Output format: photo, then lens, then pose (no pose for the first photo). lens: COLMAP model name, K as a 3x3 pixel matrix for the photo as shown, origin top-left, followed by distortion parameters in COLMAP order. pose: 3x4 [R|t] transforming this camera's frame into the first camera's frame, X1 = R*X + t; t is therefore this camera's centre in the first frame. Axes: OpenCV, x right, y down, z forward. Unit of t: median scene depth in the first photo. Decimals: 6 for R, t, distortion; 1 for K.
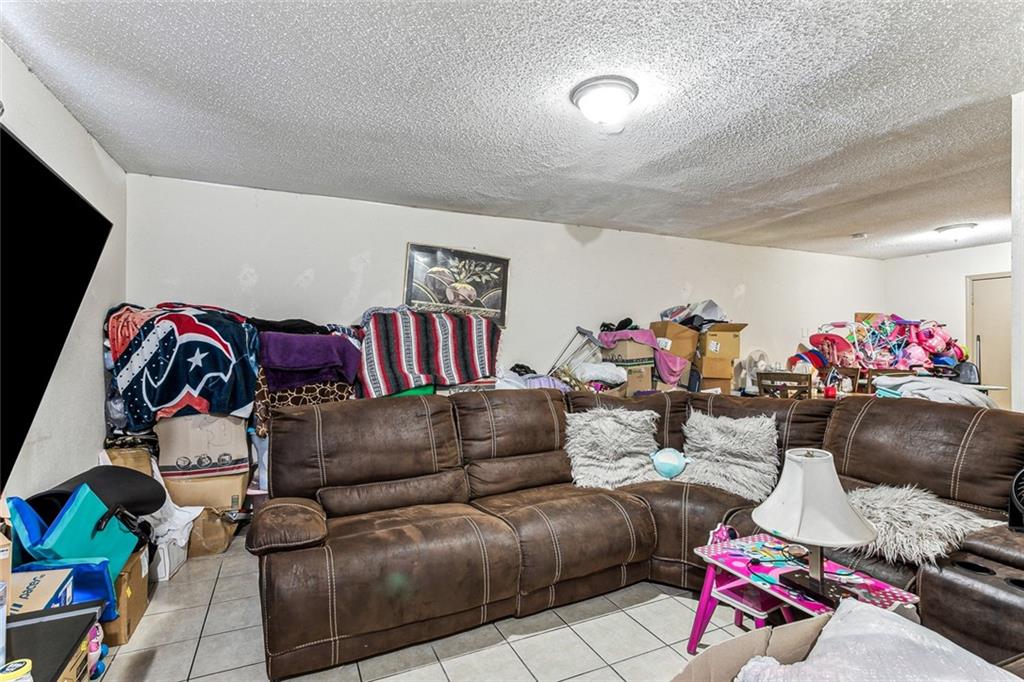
lens RADIAL K [[495.1, 0, 512.0], [0, 495.1, 341.0], [0, 0, 1]] dist [0.000196, 0.000067]
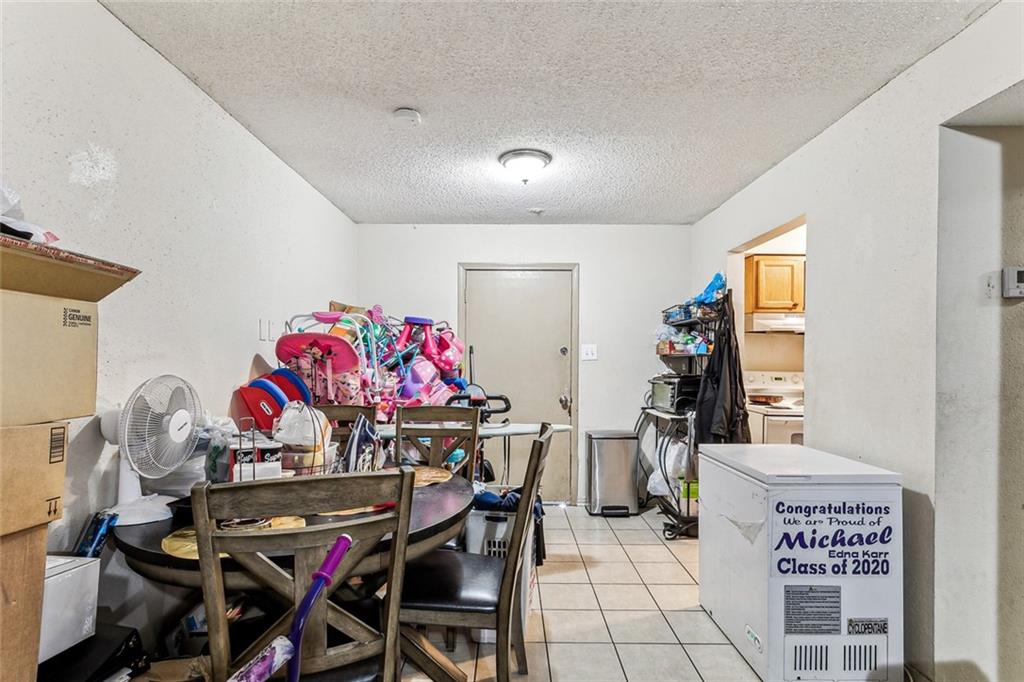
lens RADIAL K [[509.9, 0, 509.5], [0, 509.9, 359.2], [0, 0, 1]] dist [-0.000633, -0.000058]
pose [[0.424284, 0.001186, 0.905528, 0.289073], [-0.011959, 0.999919, 0.004294, 0.004428], [-0.905450, -0.012651, 0.424264, 0.642711]]
